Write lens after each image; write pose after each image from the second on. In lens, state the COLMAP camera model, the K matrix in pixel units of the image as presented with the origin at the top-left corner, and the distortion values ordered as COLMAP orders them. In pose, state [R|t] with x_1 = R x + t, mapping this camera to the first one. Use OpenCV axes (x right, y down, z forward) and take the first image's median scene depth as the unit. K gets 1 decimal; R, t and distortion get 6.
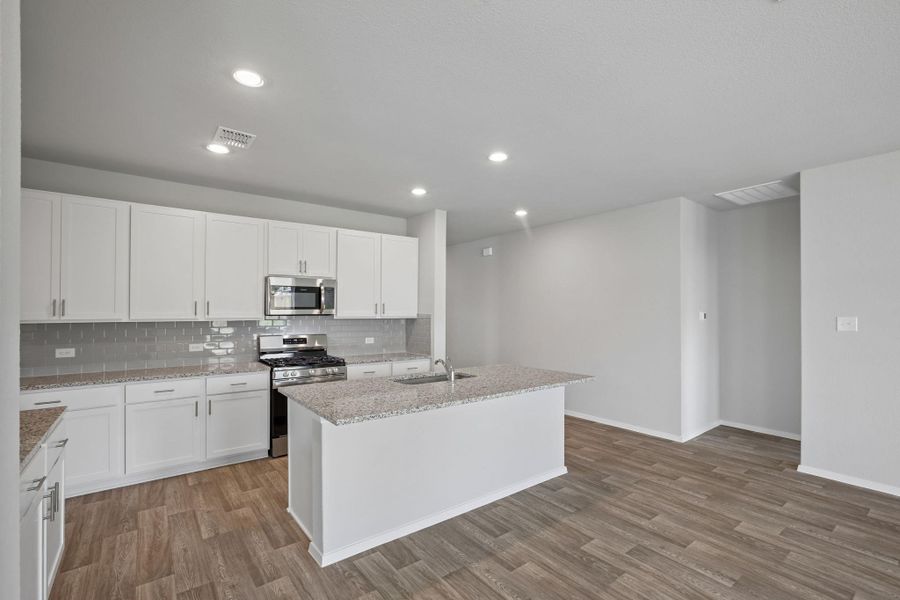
lens RADIAL K [[406.3, 0, 466.1], [0, 406.3, 313.9], [0, 0, 1]] dist [-0.013366, 0.002623]
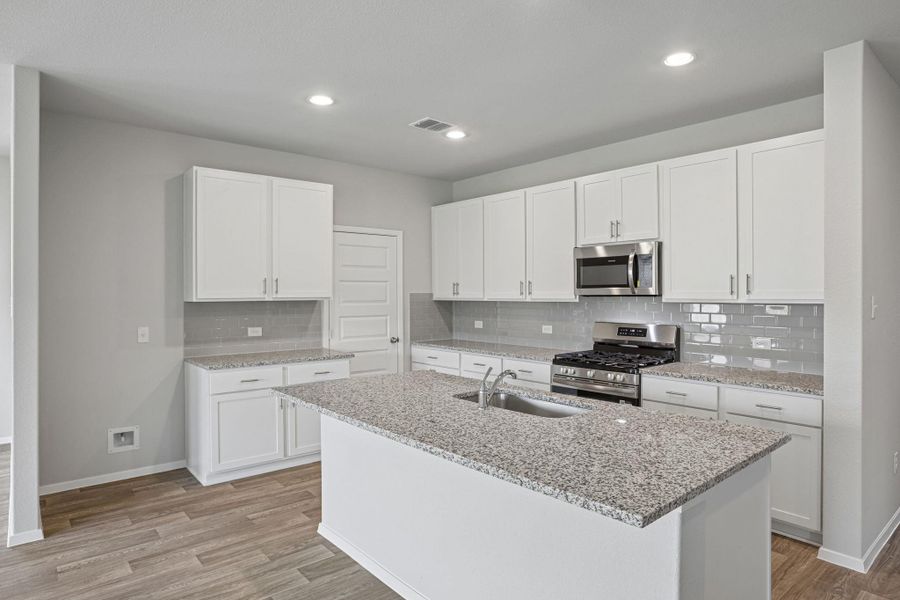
lens RADIAL K [[541.4, 0, 453.3], [0, 541.4, 298.5], [0, 0, 1]] dist [-0.008608, 0.006150]
pose [[0.030596, 0.012216, -0.999457, 0.699292], [0.000417, 0.999925, 0.012234, -0.005227], [0.999532, -0.000791, 0.030588, 0.854471]]
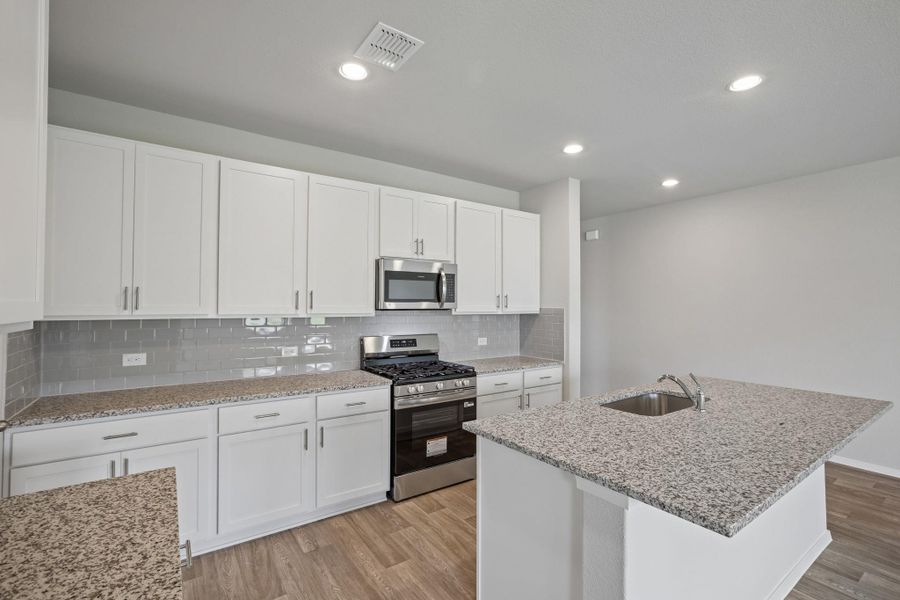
lens RADIAL K [[406.3, 0, 453.5], [0, 406.3, 303.3], [0, 0, 1]] dist [-0.013366, 0.002623]
pose [[0.998171, 0.000822, -0.060453, -0.364814], [-0.001773, 0.999875, -0.015681, 0.003532], [0.060433, 0.015759, 0.998048, 0.292550]]
